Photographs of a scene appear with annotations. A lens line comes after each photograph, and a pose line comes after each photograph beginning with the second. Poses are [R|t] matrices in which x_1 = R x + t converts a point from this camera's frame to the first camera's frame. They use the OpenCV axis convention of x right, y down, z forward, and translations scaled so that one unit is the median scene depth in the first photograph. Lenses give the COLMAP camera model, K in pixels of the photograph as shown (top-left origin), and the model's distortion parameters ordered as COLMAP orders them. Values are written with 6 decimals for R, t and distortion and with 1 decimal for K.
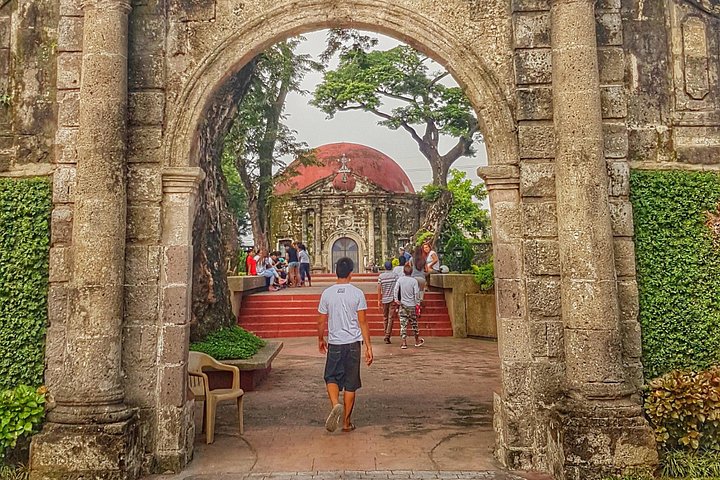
lens RADIAL K [[576.9, 0, 373.6], [0, 576.9, 247.6], [0, 0, 1]] dist [0.088007, -0.124663]
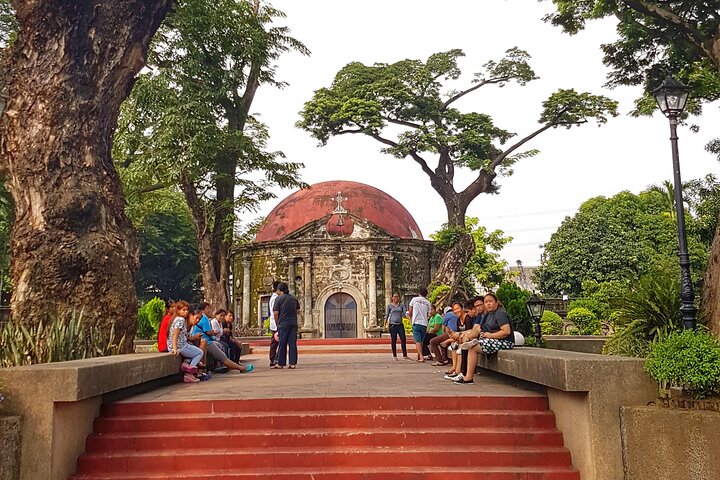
lens RADIAL K [[576.9, 0, 373.6], [0, 576.9, 247.6], [0, 0, 1]] dist [0.088007, -0.124663]
pose [[0.999990, -0.003302, 0.002970, -0.005270], [0.003588, 0.994756, -0.102211, 0.003211], [-0.002617, 0.102221, 0.994758, 0.188686]]
